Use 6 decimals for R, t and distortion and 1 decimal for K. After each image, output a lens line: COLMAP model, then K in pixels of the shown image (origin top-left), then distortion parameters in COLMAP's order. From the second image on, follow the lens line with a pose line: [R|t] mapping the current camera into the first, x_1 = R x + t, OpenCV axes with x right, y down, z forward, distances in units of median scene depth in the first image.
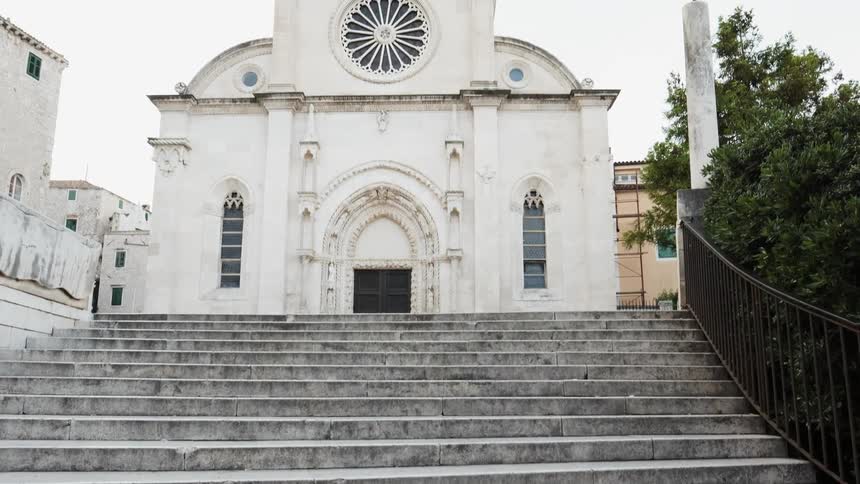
lens RADIAL K [[706.5, 0, 427.8], [0, 706.5, 248.2], [0, 0, 1]] dist [-0.005004, -0.001619]
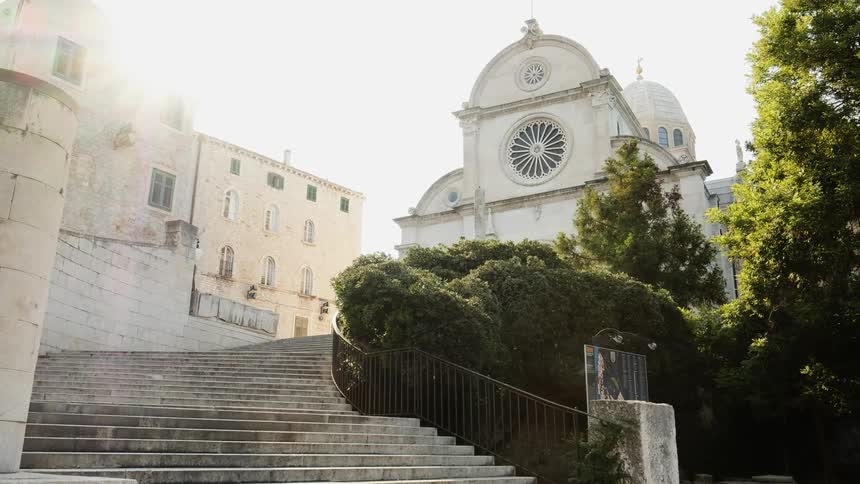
lens RADIAL K [[706.5, 0, 427.8], [0, 706.5, 248.2], [0, 0, 1]] dist [-0.005004, -0.001619]
pose [[0.876502, -0.129728, -0.463589, 0.393237], [0.089094, 0.990084, -0.108610, 0.026370], [0.473081, 0.053894, 0.879369, -0.346531]]
